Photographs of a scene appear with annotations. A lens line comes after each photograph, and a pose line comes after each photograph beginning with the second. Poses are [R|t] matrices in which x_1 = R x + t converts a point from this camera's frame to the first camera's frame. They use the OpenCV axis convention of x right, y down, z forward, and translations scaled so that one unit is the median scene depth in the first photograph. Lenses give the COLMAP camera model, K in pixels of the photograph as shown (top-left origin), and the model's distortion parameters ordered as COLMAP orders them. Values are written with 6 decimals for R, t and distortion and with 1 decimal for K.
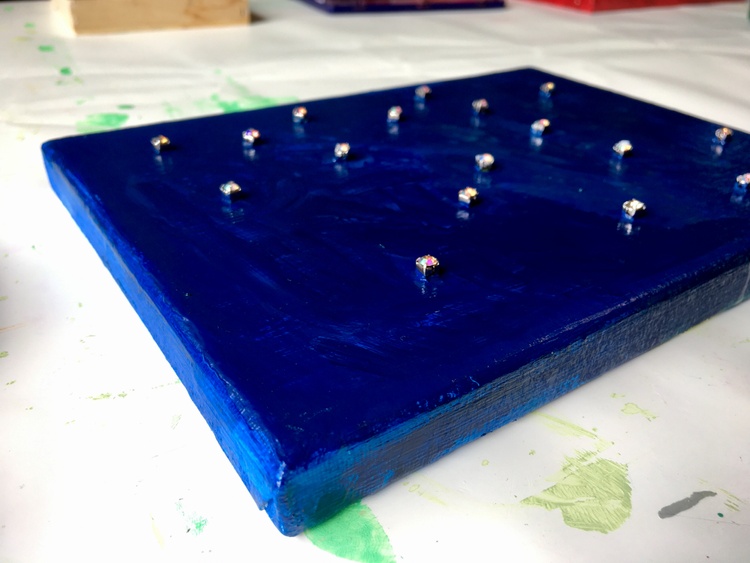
lens RADIAL K [[661.7, 0, 361.6], [0, 661.7, 302.5], [0, 0, 1]] dist [0.066230, -0.113740]
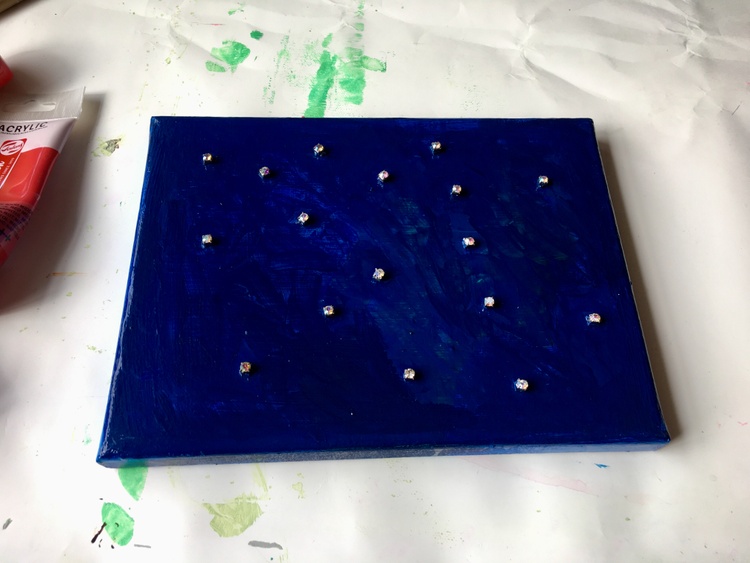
lens RADIAL K [[661.7, 0, 371.0], [0, 661.7, 277.5], [0, 0, 1]] dist [0.066230, -0.113740]
pose [[0.847002, 0.472417, -0.243742, 0.517736], [-0.290324, 0.795186, 0.532344, -0.953239], [0.445309, -0.380132, 0.810678, -0.161274]]
